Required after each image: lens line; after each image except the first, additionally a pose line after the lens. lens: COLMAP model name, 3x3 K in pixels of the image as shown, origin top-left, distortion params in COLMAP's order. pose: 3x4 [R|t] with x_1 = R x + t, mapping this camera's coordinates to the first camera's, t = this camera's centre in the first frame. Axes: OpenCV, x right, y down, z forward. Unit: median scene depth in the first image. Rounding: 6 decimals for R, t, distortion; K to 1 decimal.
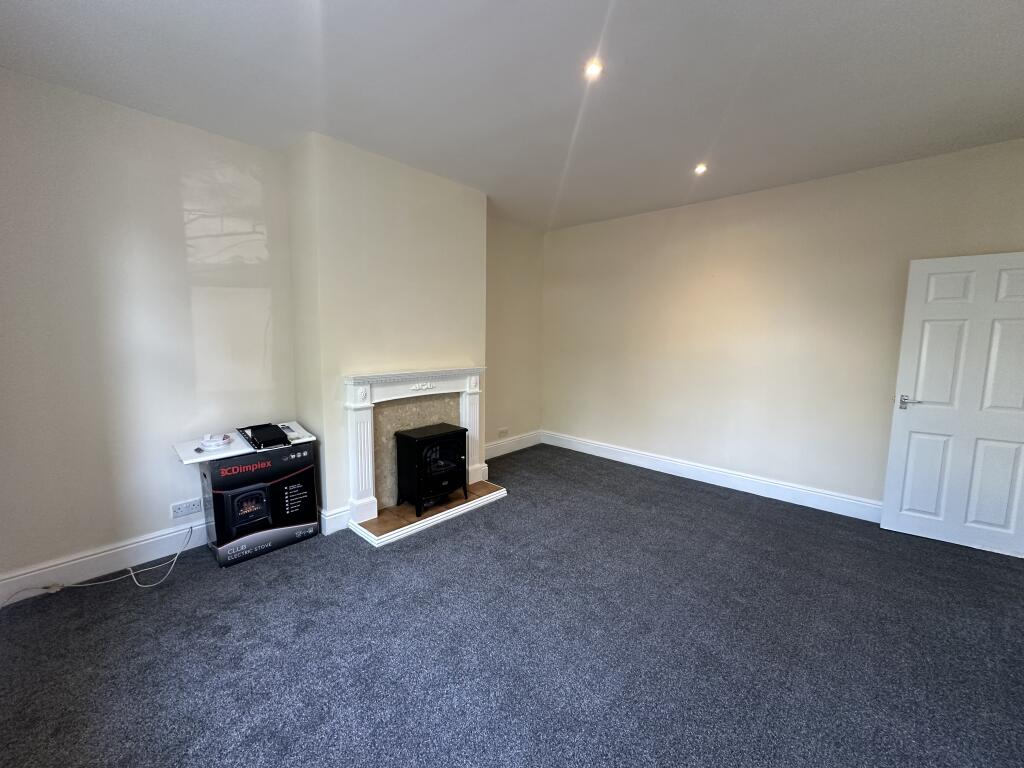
lens RADIAL K [[408.2, 0, 509.8], [0, 408.2, 383.4], [0, 0, 1]] dist [-0.000274, 0.000323]
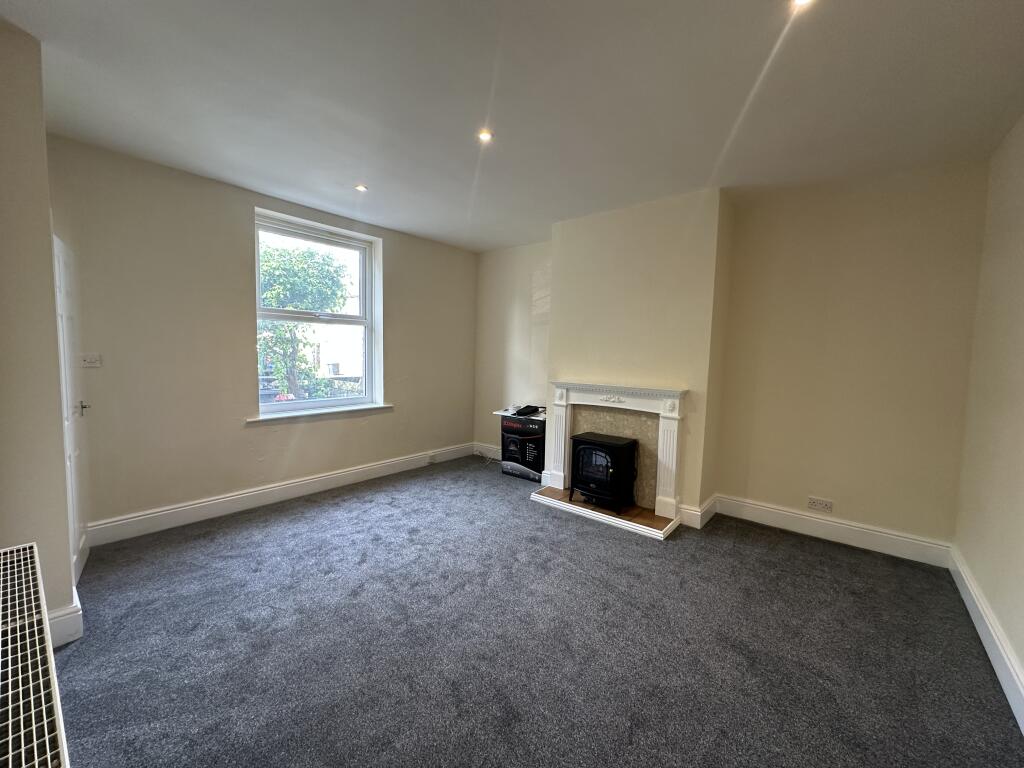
lens RADIAL K [[408.2, 0, 509.8], [0, 408.2, 383.4], [0, 0, 1]] dist [-0.000274, 0.000323]
pose [[0.055492, 0.070814, -0.995945, 0.994159], [-0.137466, 0.988525, 0.062627, -0.074551], [0.988951, 0.133434, 0.064589, 0.726176]]
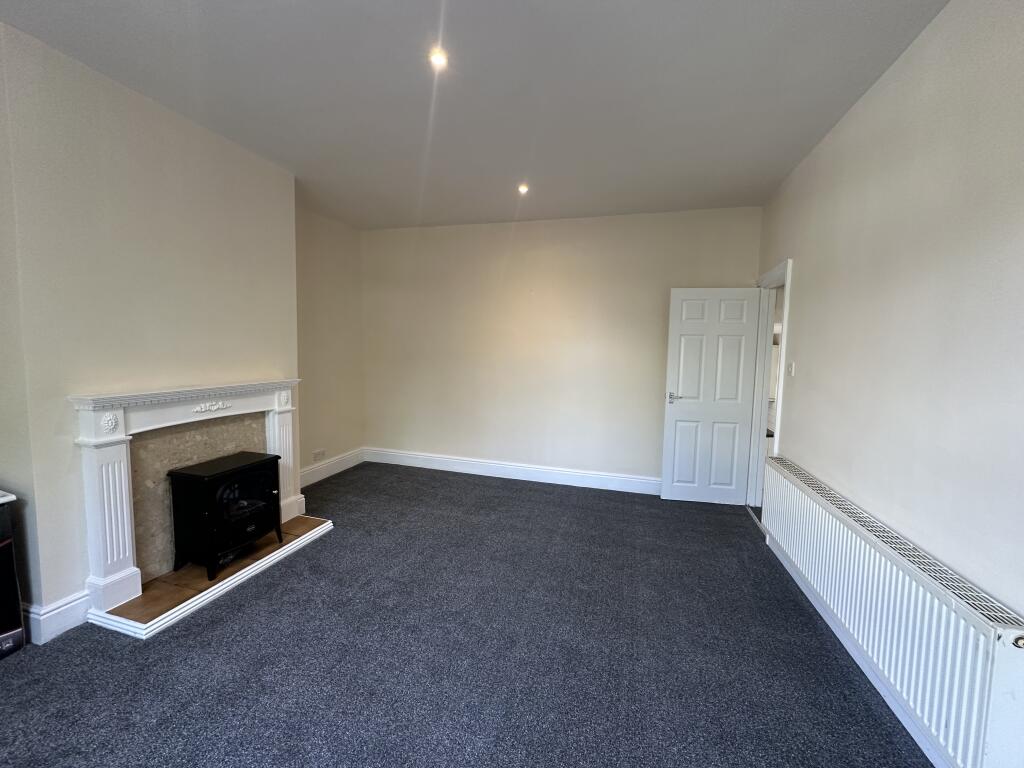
lens RADIAL K [[408.2, 0, 509.8], [0, 408.2, 383.4], [0, 0, 1]] dist [-0.000274, 0.000323]
pose [[0.895188, -0.030856, 0.444619, -0.057822], [0.040705, 0.999091, -0.012621, -0.004420], [-0.443826, 0.029396, 0.895631, 0.072525]]
